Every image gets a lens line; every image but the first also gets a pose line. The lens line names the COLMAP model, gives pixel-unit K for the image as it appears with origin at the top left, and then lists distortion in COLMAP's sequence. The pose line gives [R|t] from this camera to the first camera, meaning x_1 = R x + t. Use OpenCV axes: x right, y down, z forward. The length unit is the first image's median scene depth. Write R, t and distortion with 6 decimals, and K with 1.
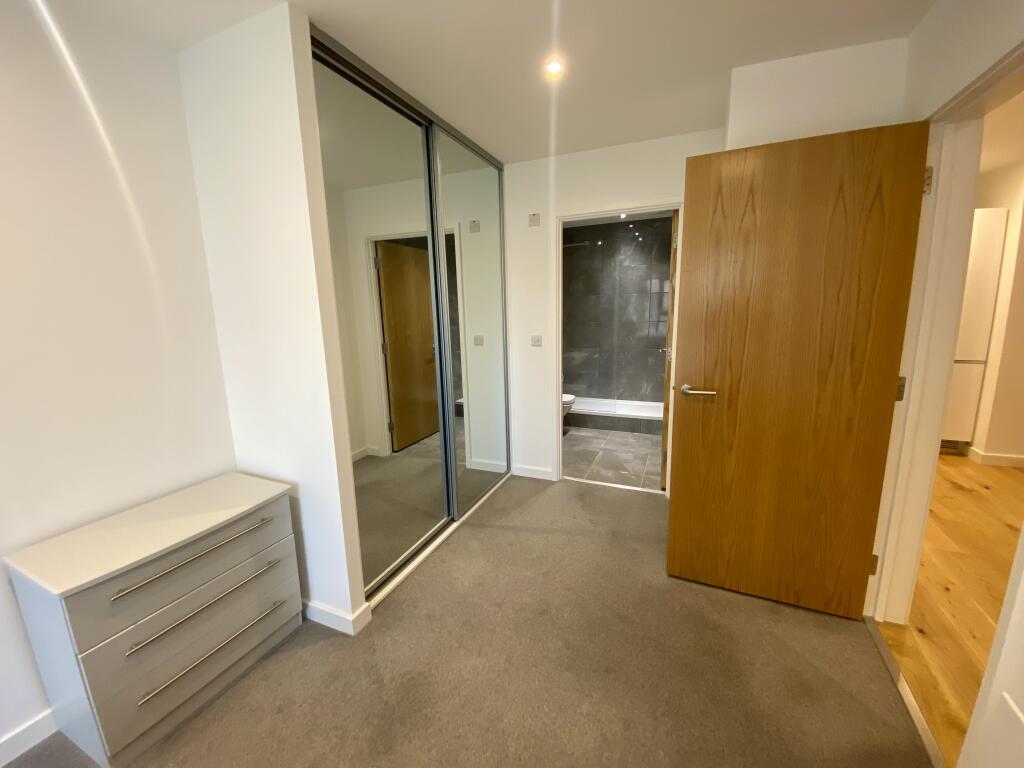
lens RADIAL K [[411.1, 0, 512.0], [0, 411.1, 384.0], [0, 0, 1]] dist [0.006814, -0.014116]
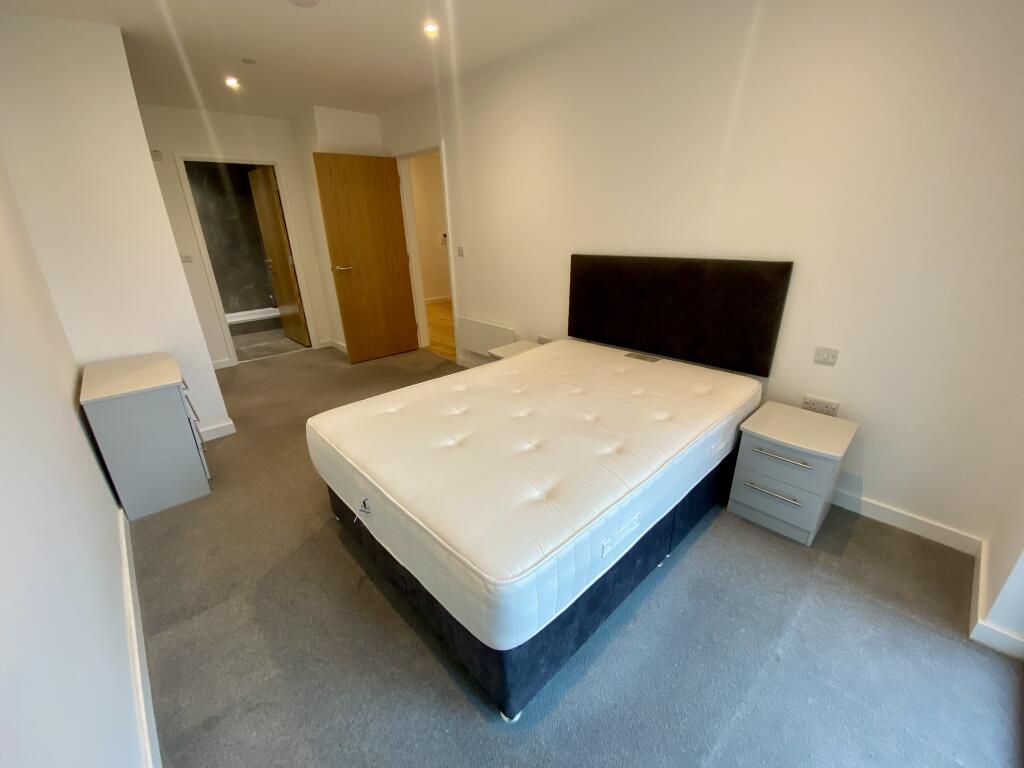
lens RADIAL K [[411.1, 0, 512.0], [0, 411.1, 384.0], [0, 0, 1]] dist [0.006814, -0.014116]
pose [[0.394863, -0.319010, 0.861577, -1.131321], [0.177939, 0.946580, 0.268933, 0.143326], [-0.901344, 0.047116, 0.430534, -0.622150]]
